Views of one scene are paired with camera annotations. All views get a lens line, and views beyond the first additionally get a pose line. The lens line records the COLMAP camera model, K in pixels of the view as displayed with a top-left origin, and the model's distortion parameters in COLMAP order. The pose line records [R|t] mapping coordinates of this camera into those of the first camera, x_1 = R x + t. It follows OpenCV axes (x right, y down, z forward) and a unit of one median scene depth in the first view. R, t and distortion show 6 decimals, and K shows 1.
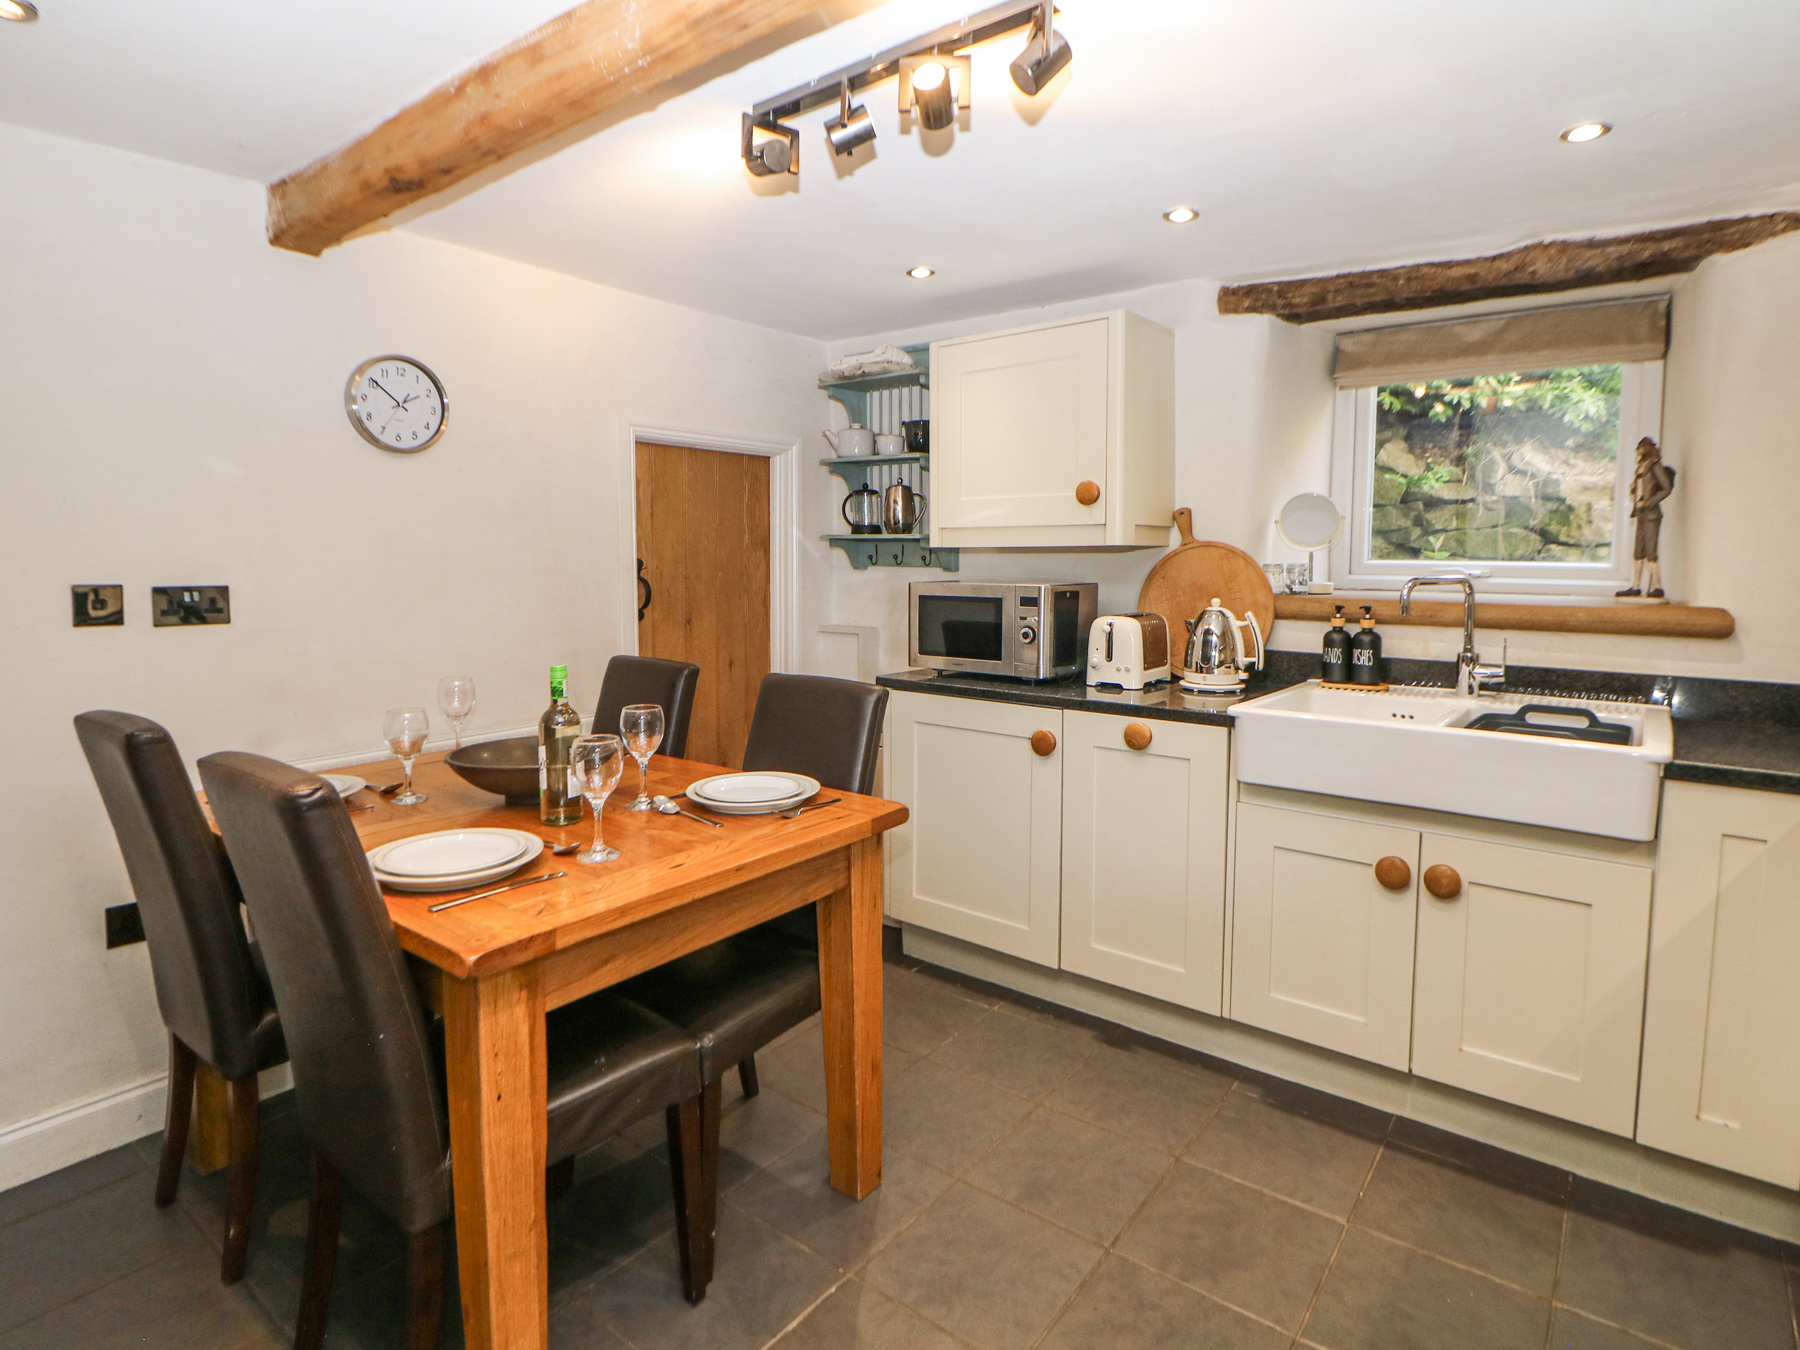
lens RADIAL K [[974.7, 0, 901.3], [0, 974.7, 661.7], [0, 0, 1]] dist [-0.007828, -0.003206]
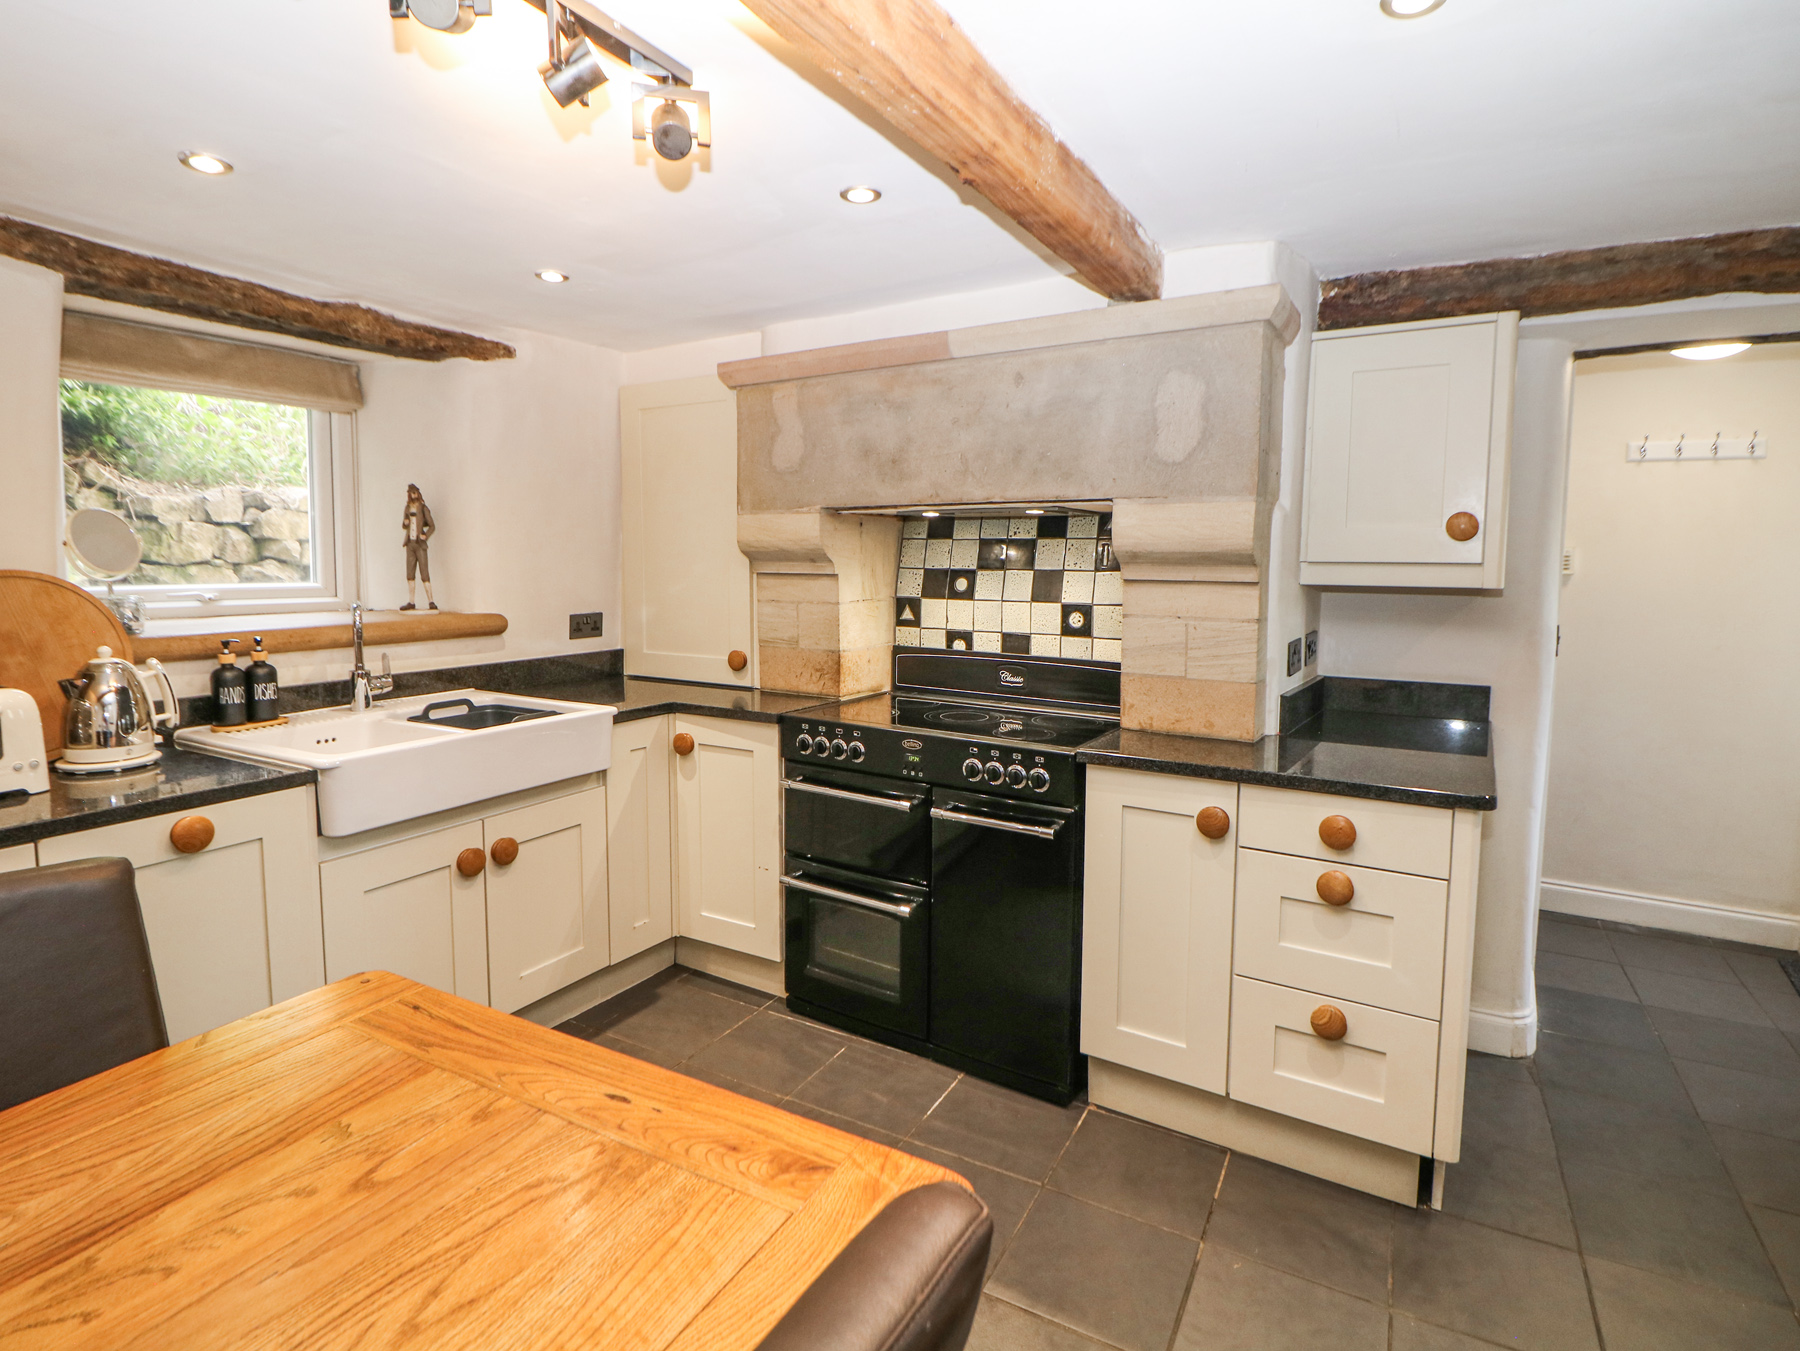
lens RADIAL K [[907.9, 0, 900.7], [0, 907.9, 683.1], [0, 0, 1]] dist [-0.001196, -0.000380]
pose [[-0.131724, -0.140117, 0.981334, -0.496069], [0.107705, 0.982076, 0.154680, -0.086048], [-0.985418, 0.126070, -0.114271, 0.510521]]
